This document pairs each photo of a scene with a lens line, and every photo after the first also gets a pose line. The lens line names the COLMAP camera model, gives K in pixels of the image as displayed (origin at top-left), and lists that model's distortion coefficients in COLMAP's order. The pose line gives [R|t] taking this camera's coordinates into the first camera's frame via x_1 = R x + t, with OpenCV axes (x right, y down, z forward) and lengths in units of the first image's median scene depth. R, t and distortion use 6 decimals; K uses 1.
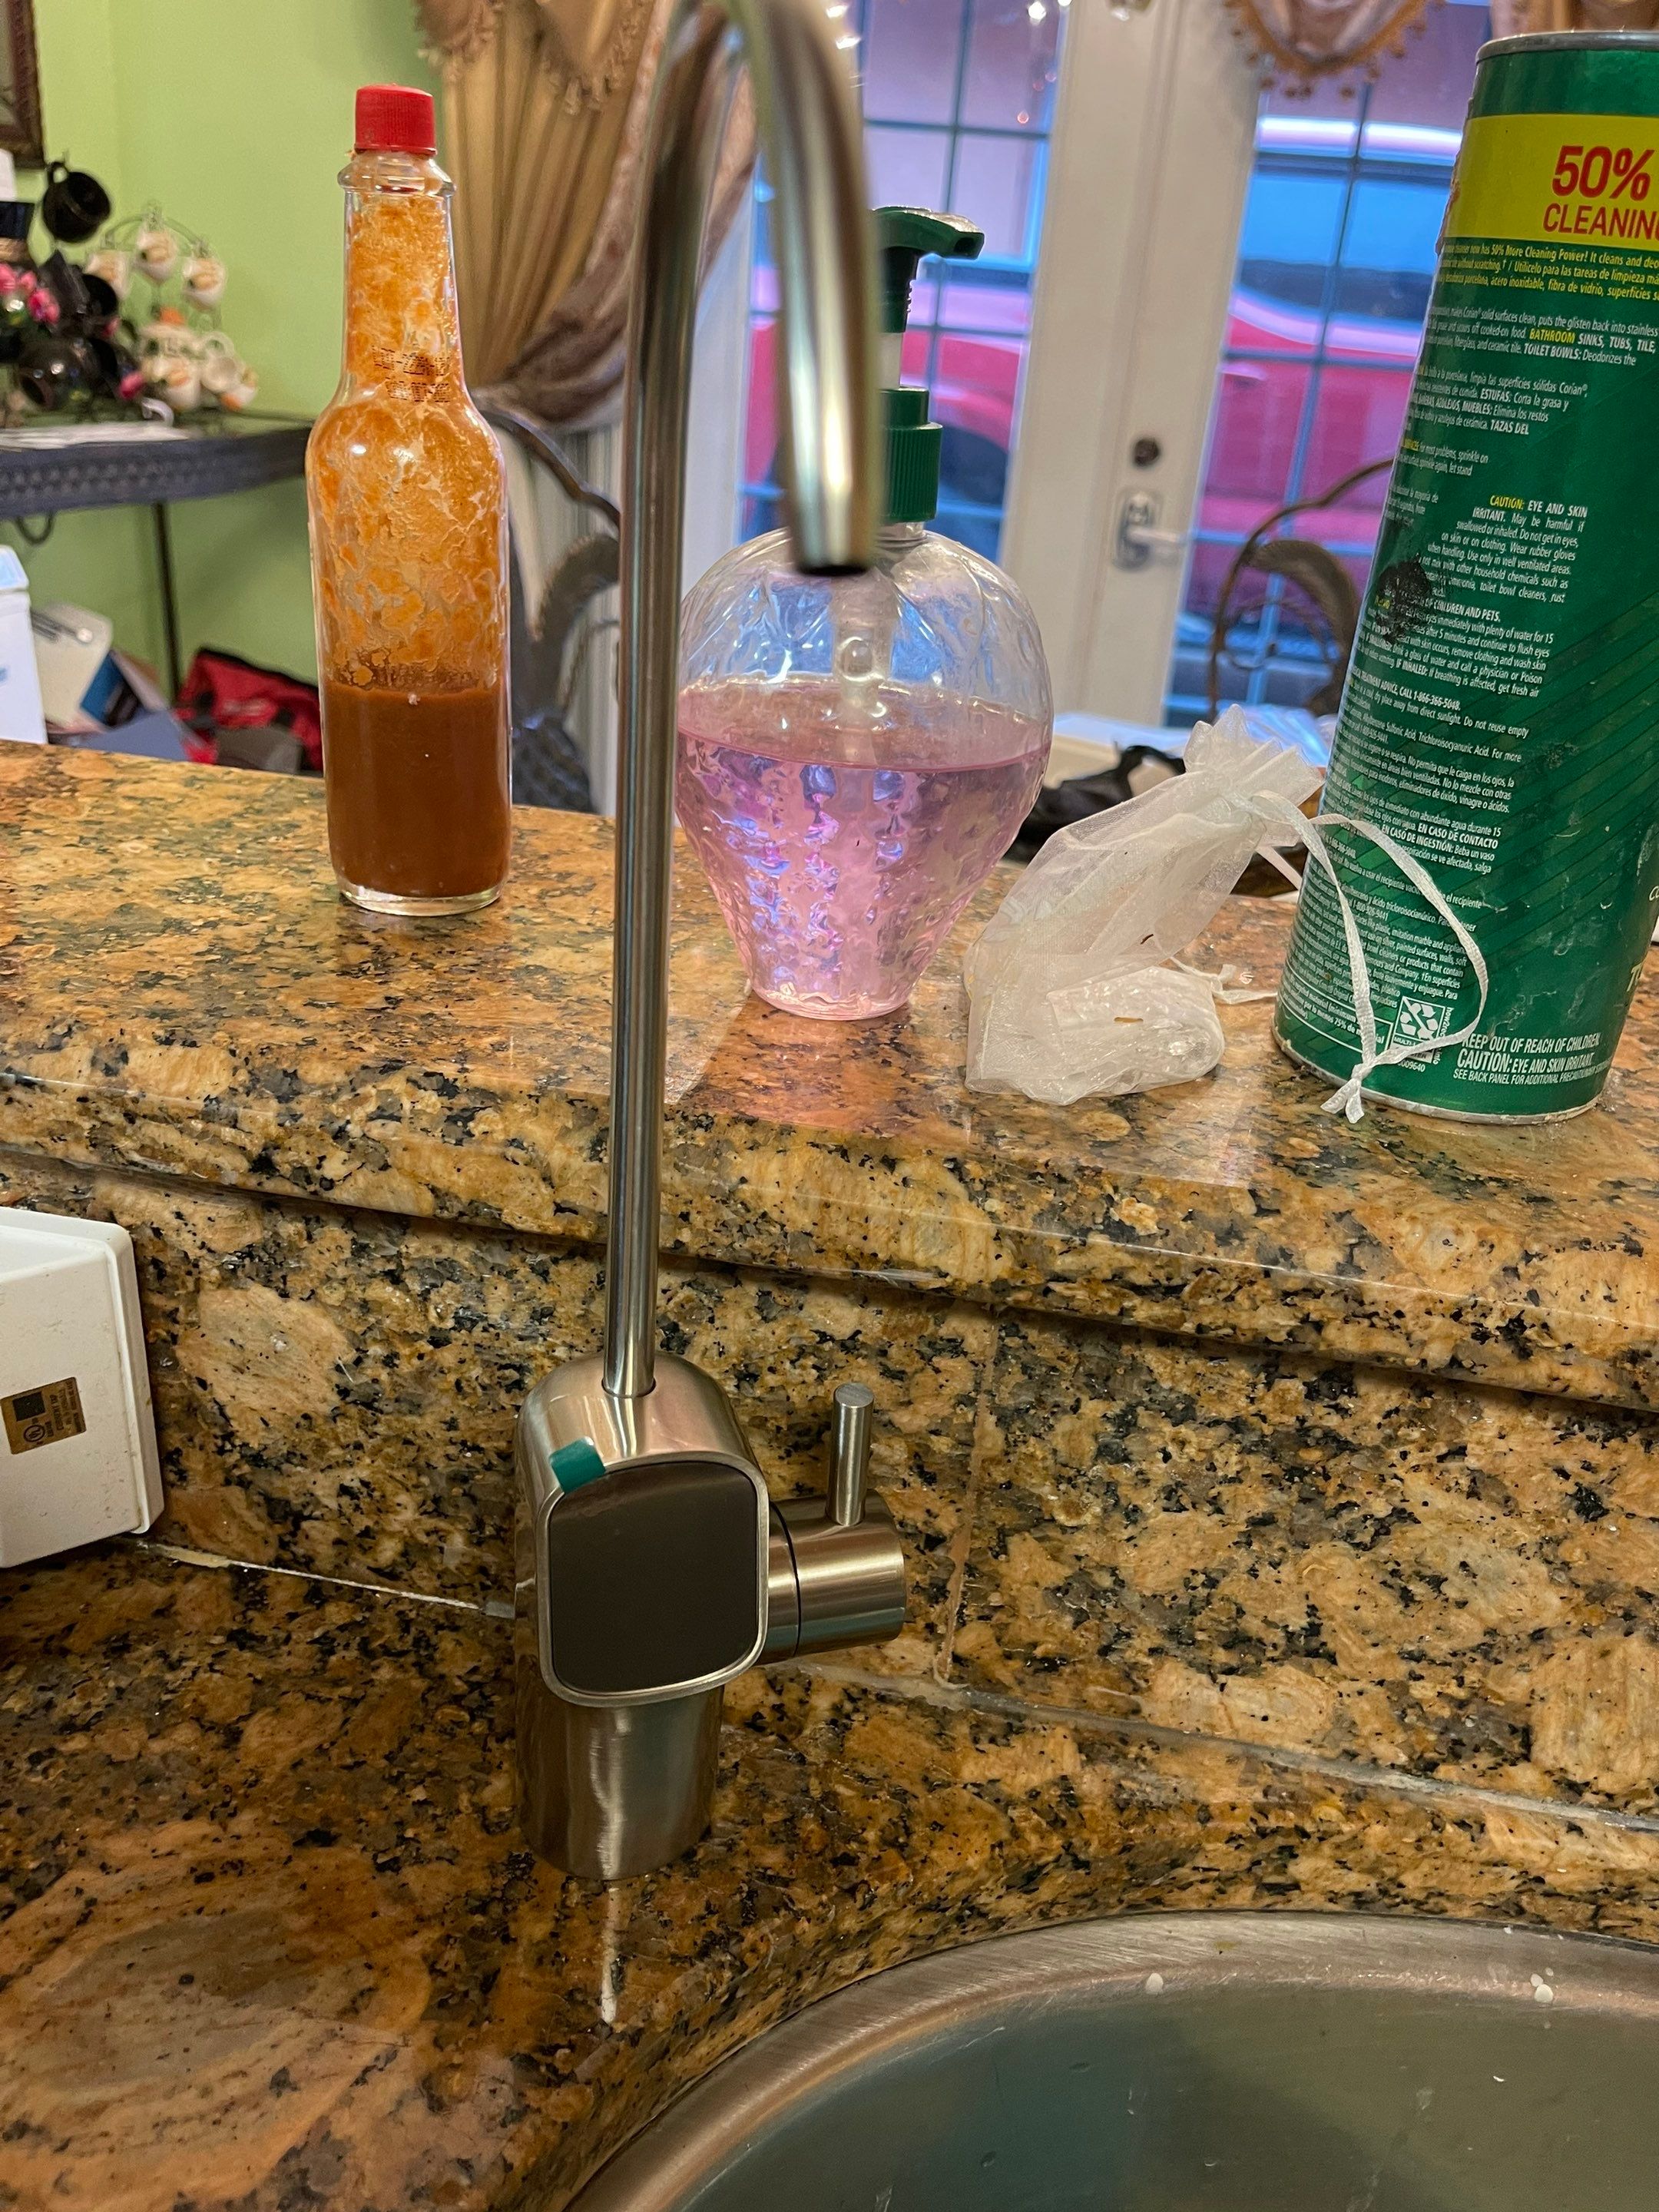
lens RADIAL K [[1707.8, 0, 809.3], [0, 1707.8, 1115.5], [0, 0, 1]] dist [0.047842, -0.074093]
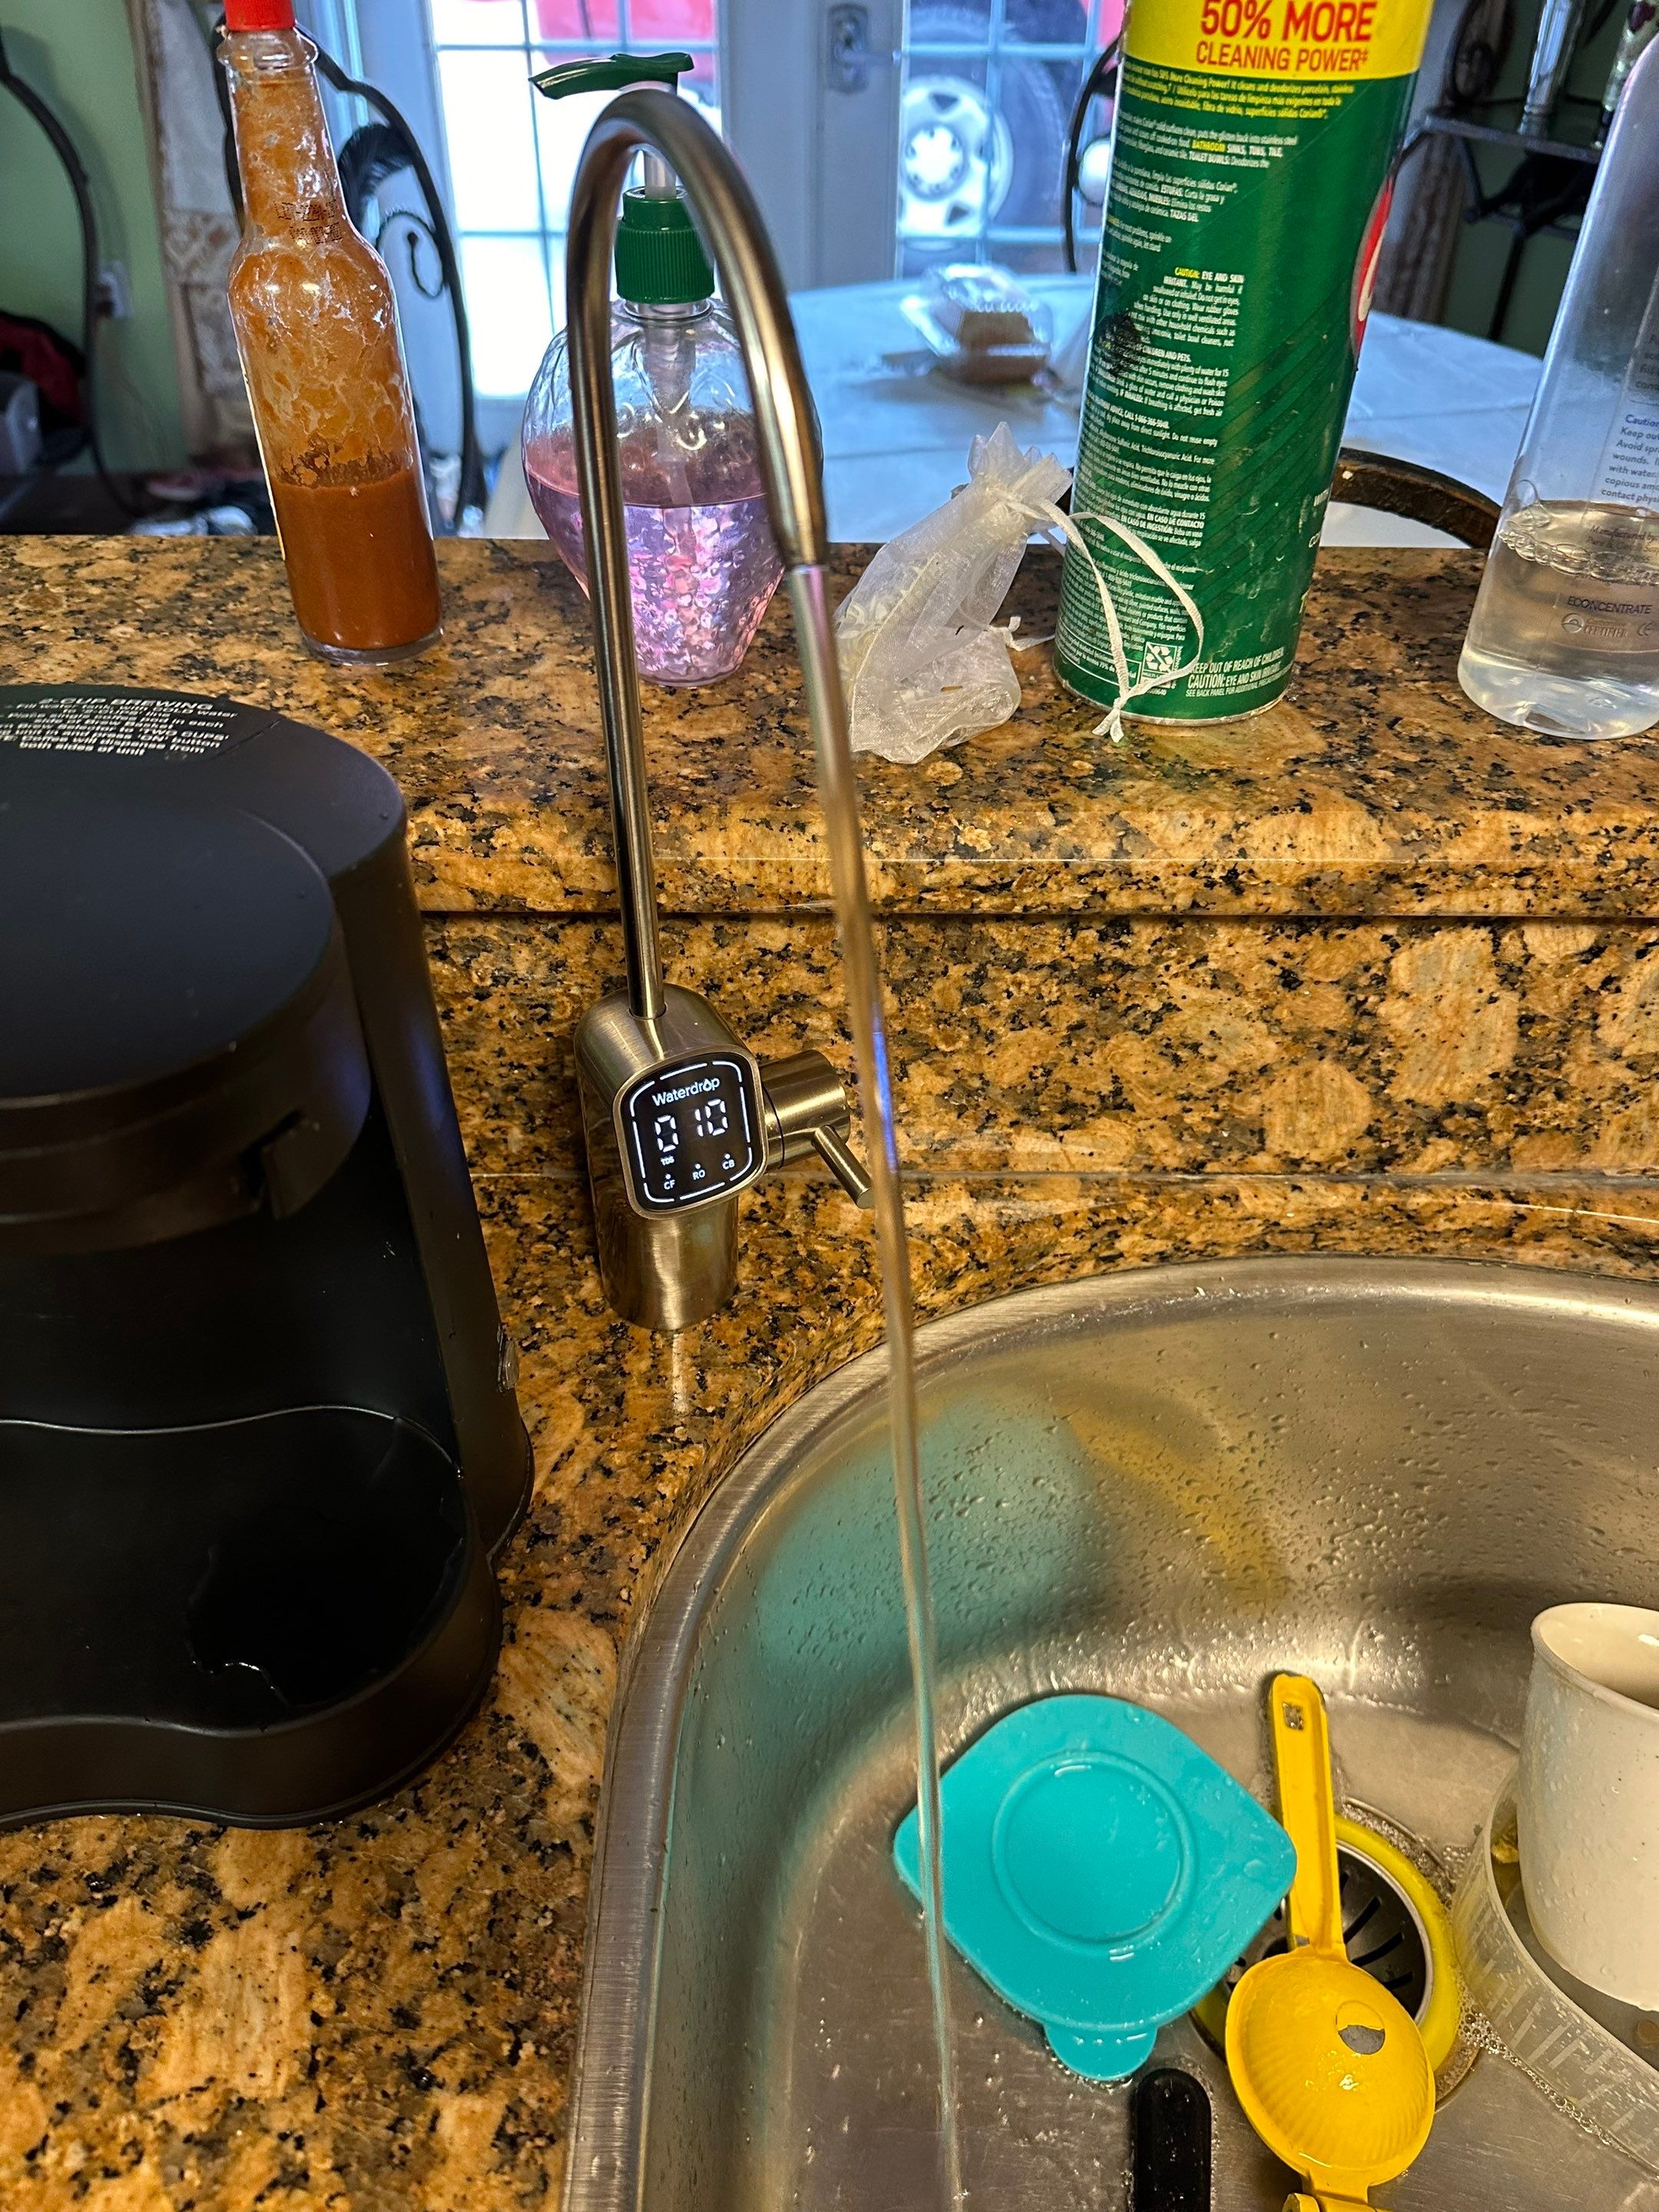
lens RADIAL K [[1591.3, 0, 811.5], [0, 1591.3, 1100.1], [0, 0, 1]] dist [0.055363, -0.098504]
pose [[0.982114, -0.165945, 0.088964, -0.090270], [0.137211, 0.954330, 0.265380, -0.095302], [-0.128940, -0.248427, 0.960031, -0.288948]]
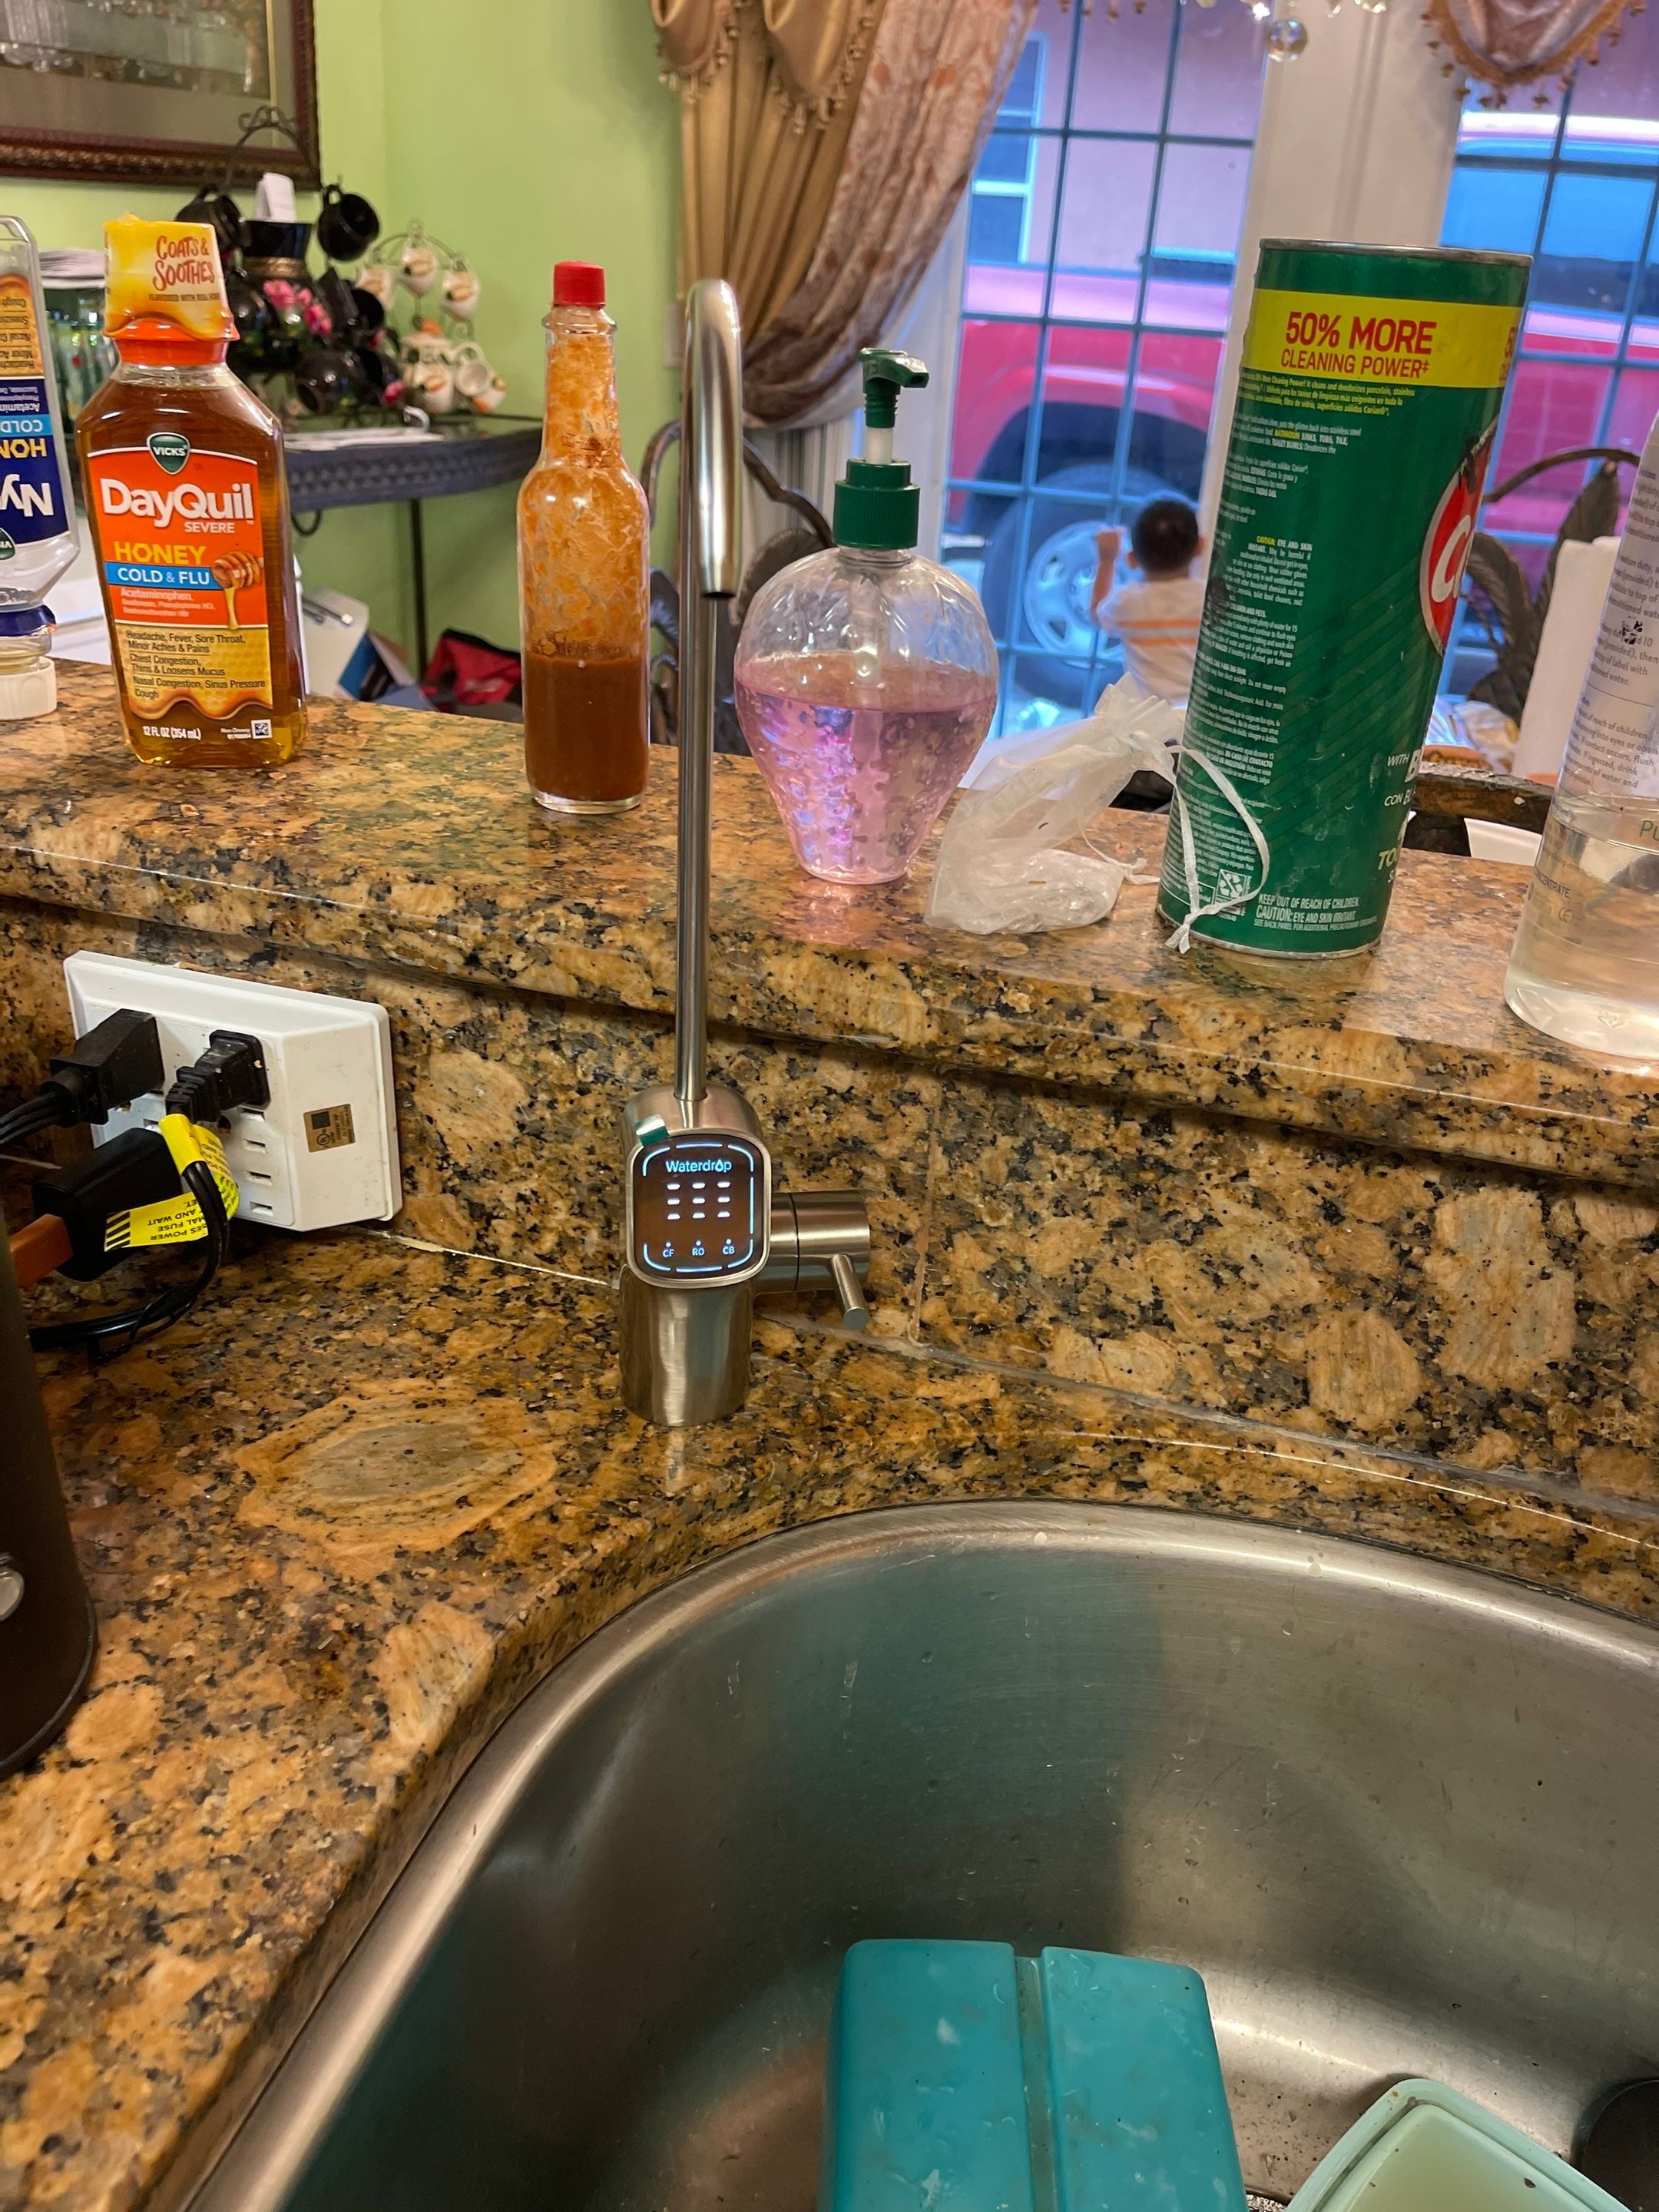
lens RADIAL K [[1707.8, 0, 837.6], [0, 1707.8, 1110.2], [0, 0, 1]] dist [0.047842, -0.074093]
pose [[0.993602, 0.036525, -0.106870, 0.177757], [-0.036003, 0.999328, 0.006810, 0.137668], [0.107047, -0.002919, 0.994250, -0.499239]]
